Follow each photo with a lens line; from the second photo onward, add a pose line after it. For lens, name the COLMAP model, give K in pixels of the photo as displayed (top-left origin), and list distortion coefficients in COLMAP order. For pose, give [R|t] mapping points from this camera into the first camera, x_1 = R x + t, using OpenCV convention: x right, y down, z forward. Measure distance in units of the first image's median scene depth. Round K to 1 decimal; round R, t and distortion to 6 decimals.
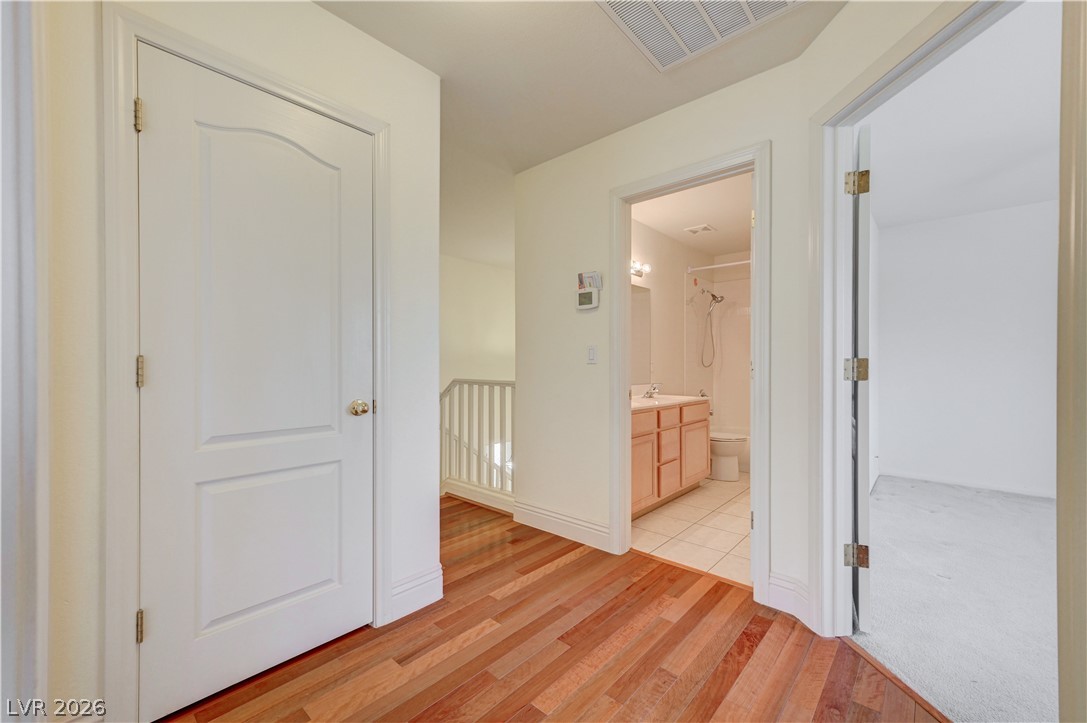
lens RADIAL K [[429.7, 0, 542.6], [0, 429.7, 361.1], [0, 0, 1]] dist [0.003100, -0.000619]
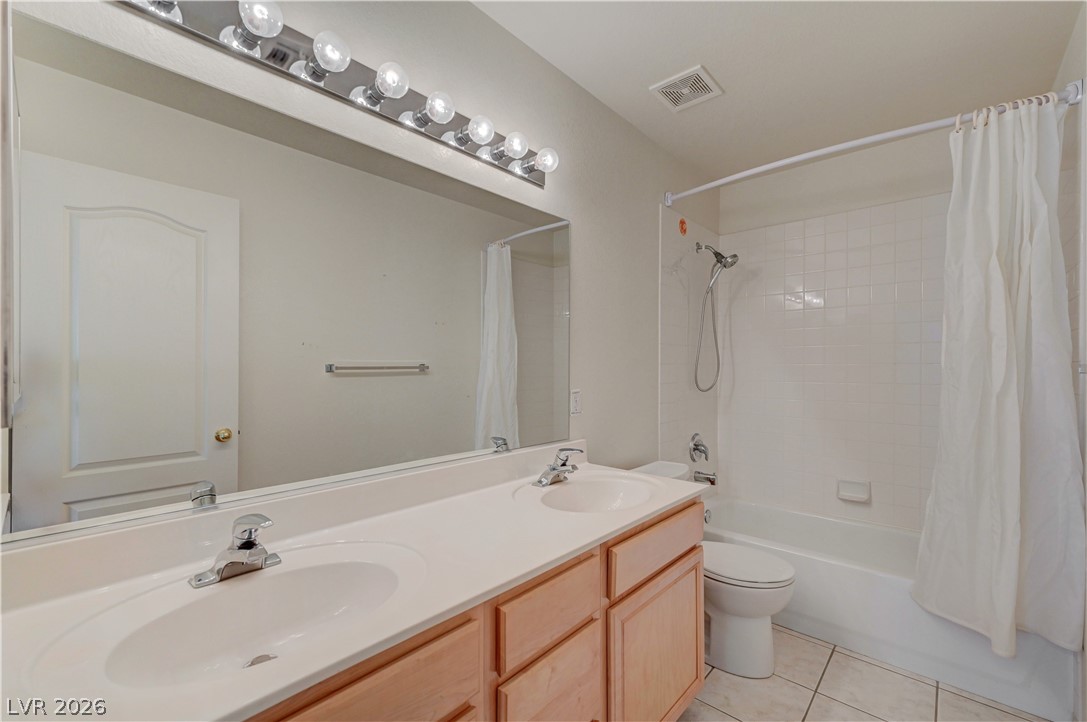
lens RADIAL K [[455.6, 0, 543.0], [0, 455.6, 368.2], [0, 0, 1]] dist [0.005193, 0.000107]
pose [[0.999993, 0.000604, 0.003686, 0.186994], [-0.000645, 0.999939, 0.010984, -0.020744], [-0.003680, -0.010987, 0.999933, 0.454675]]
